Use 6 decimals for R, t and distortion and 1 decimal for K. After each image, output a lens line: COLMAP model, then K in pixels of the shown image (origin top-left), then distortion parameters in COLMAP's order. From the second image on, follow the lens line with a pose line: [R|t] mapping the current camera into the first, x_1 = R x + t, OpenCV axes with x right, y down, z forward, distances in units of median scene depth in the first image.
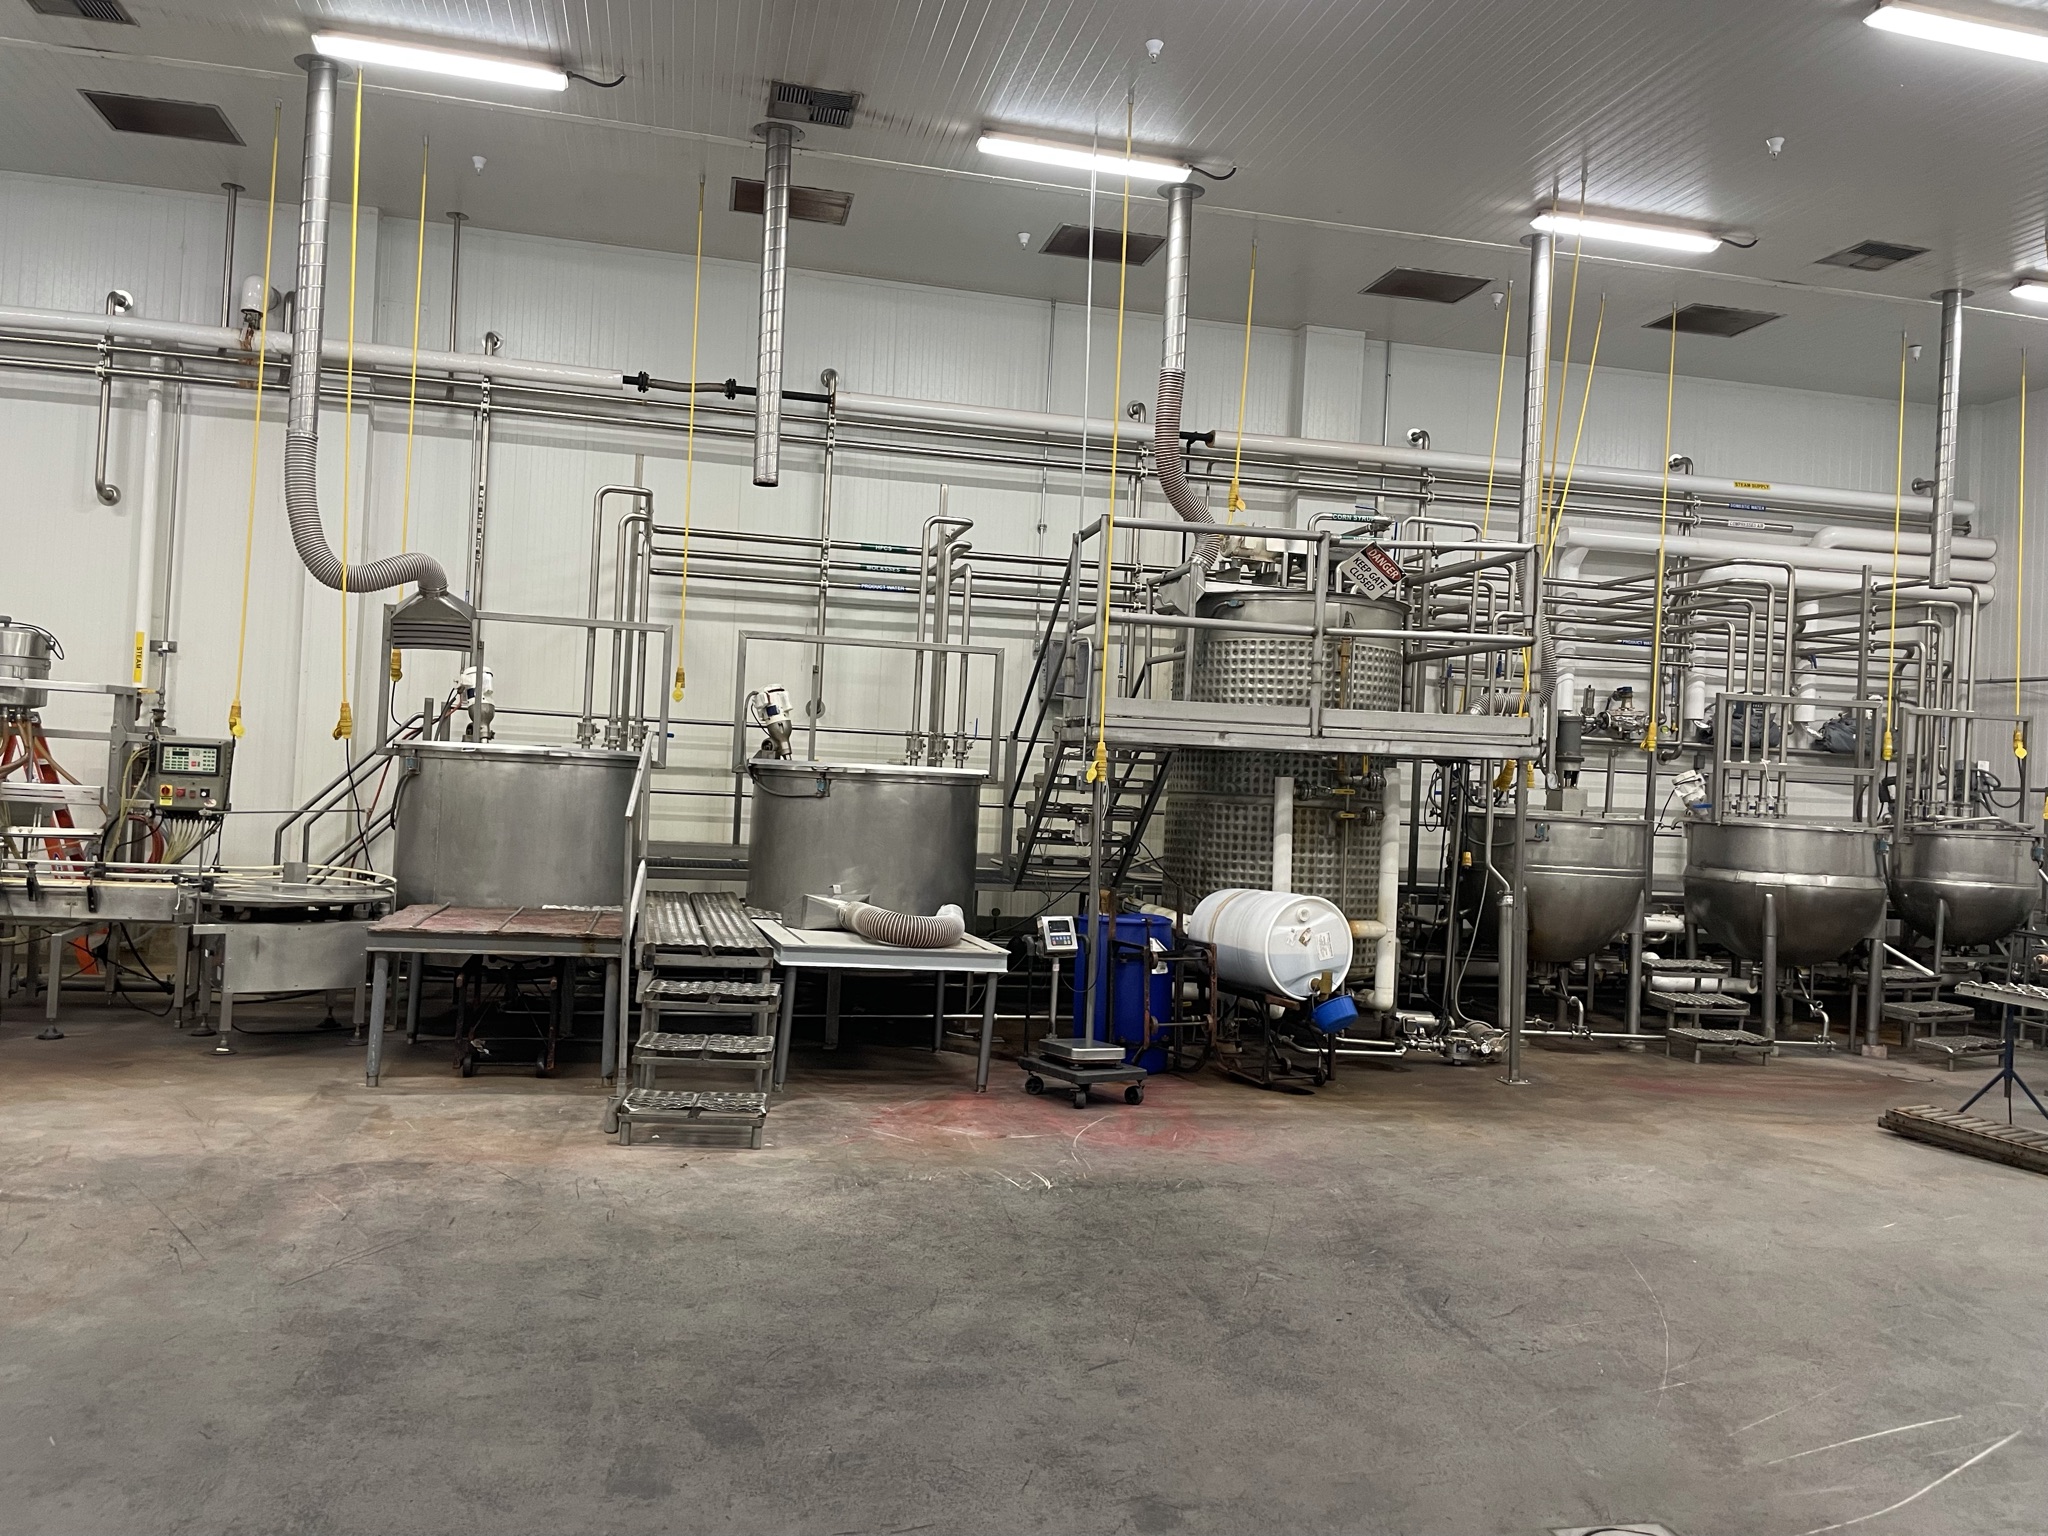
lens RADIAL K [[1526.4, 0, 1021.1], [0, 1526.4, 757.9], [0, 0, 1]] dist [0.055631, -0.066116]
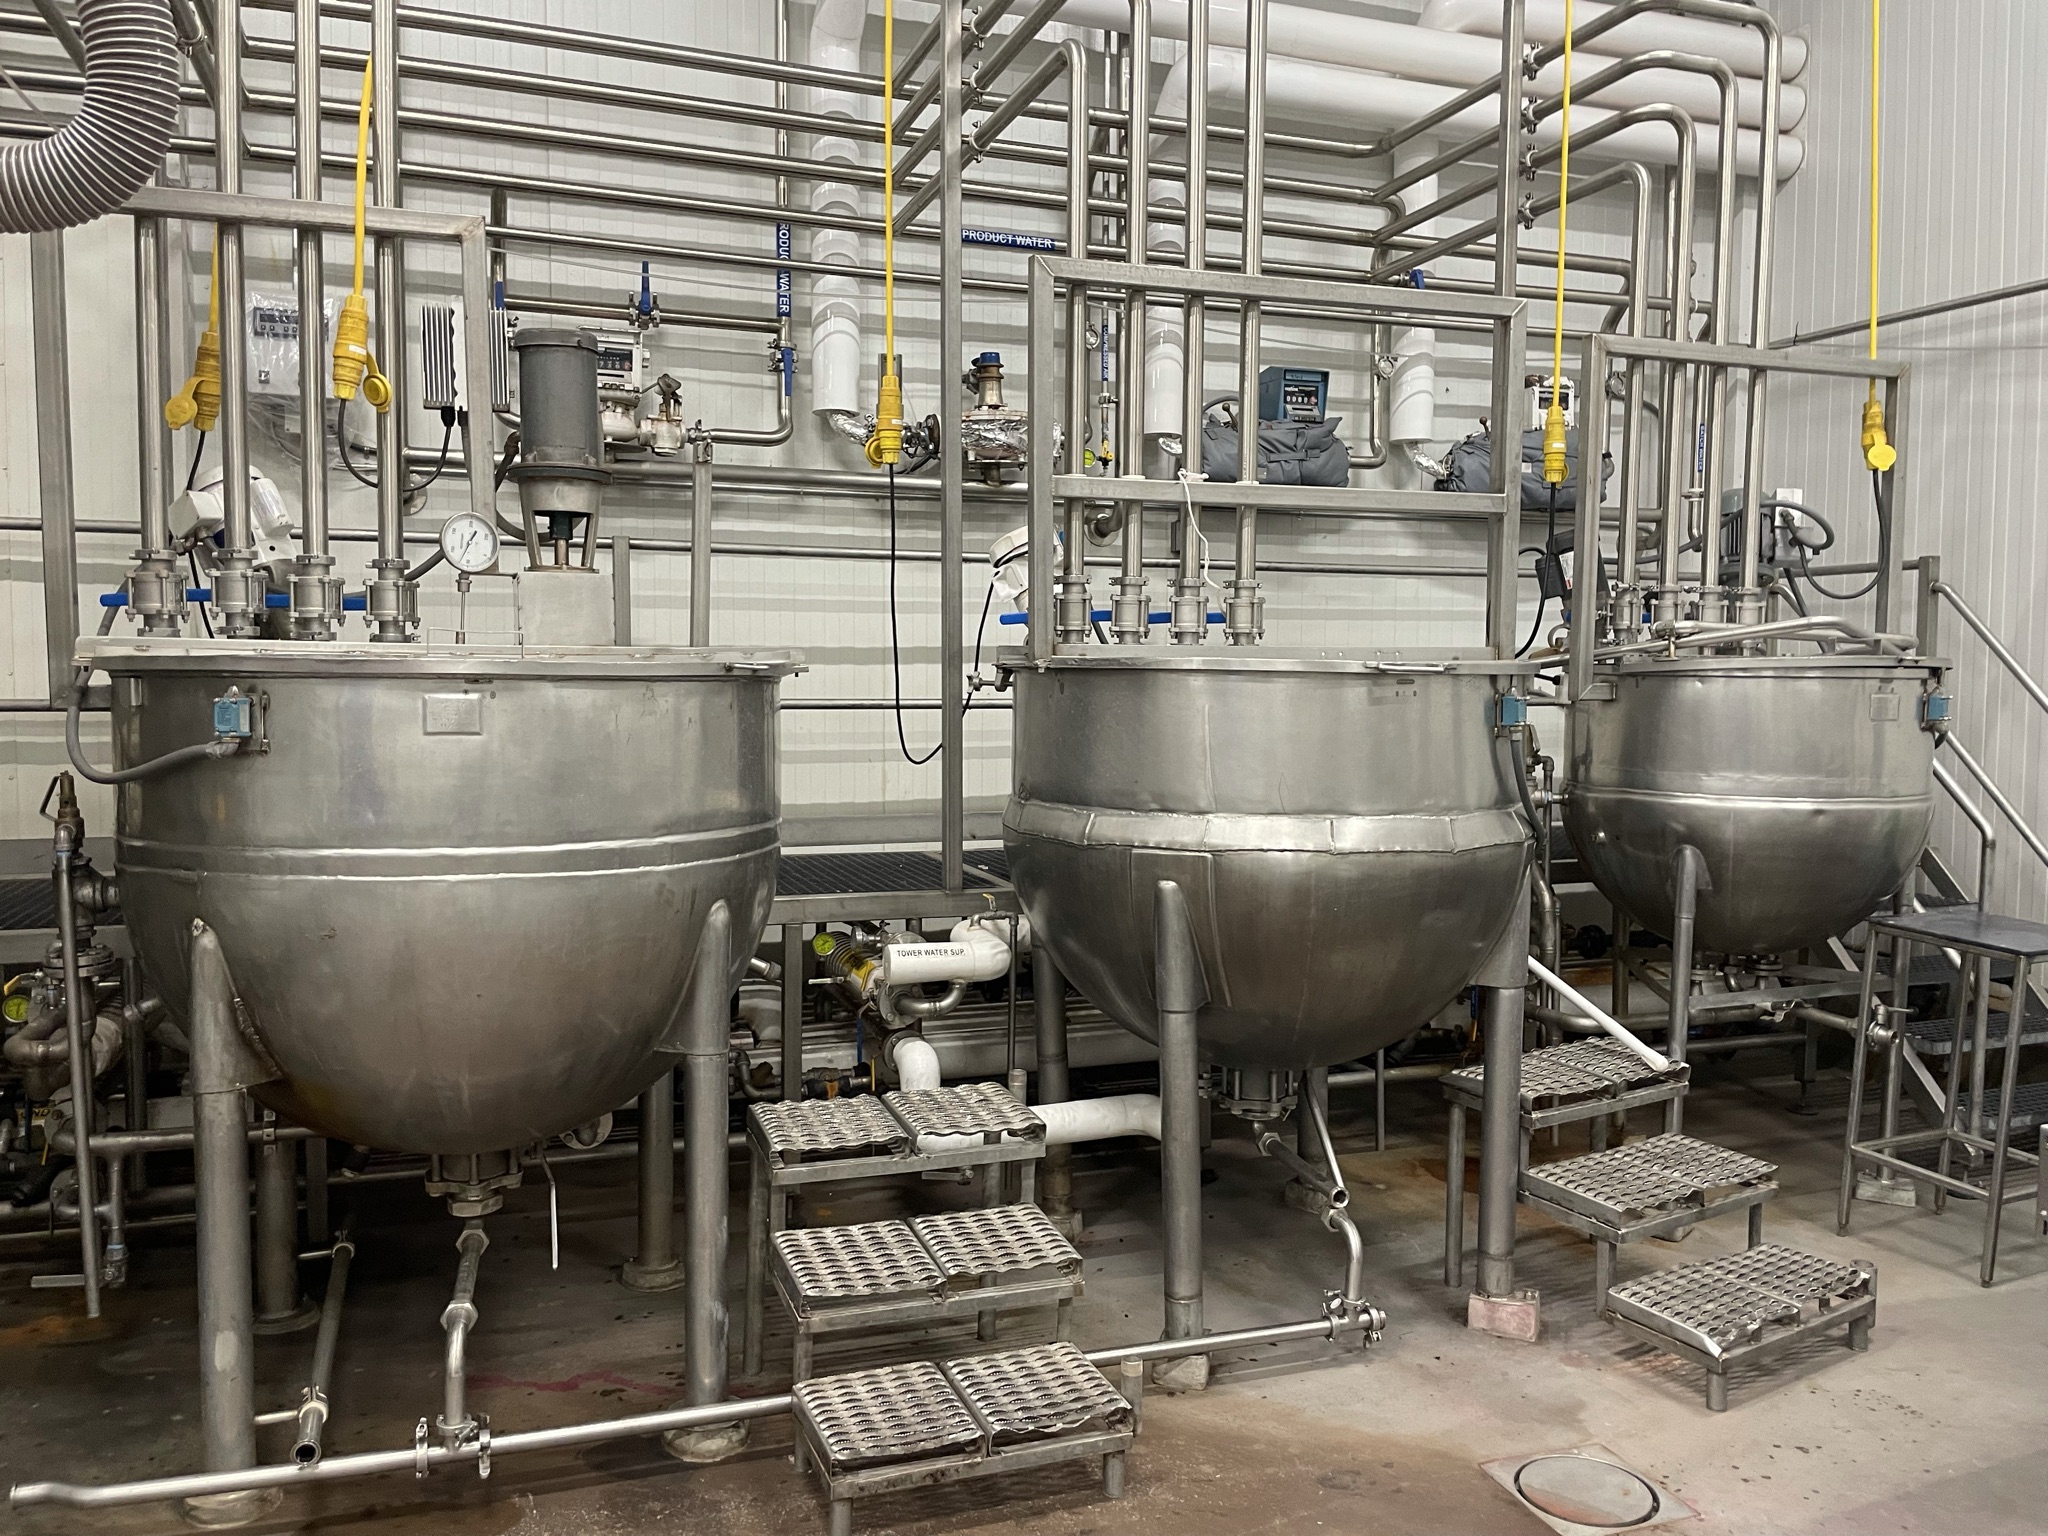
lens RADIAL K [[1526.4, 0, 1022.6], [0, 1526.4, 772.8], [0, 0, 1]] dist [0.055631, -0.066116]
pose [[0.992445, -0.050934, 0.111620, 0.394404], [0.041787, 0.995689, 0.082811, 0.036411], [-0.115357, -0.077521, 0.990295, 0.649308]]
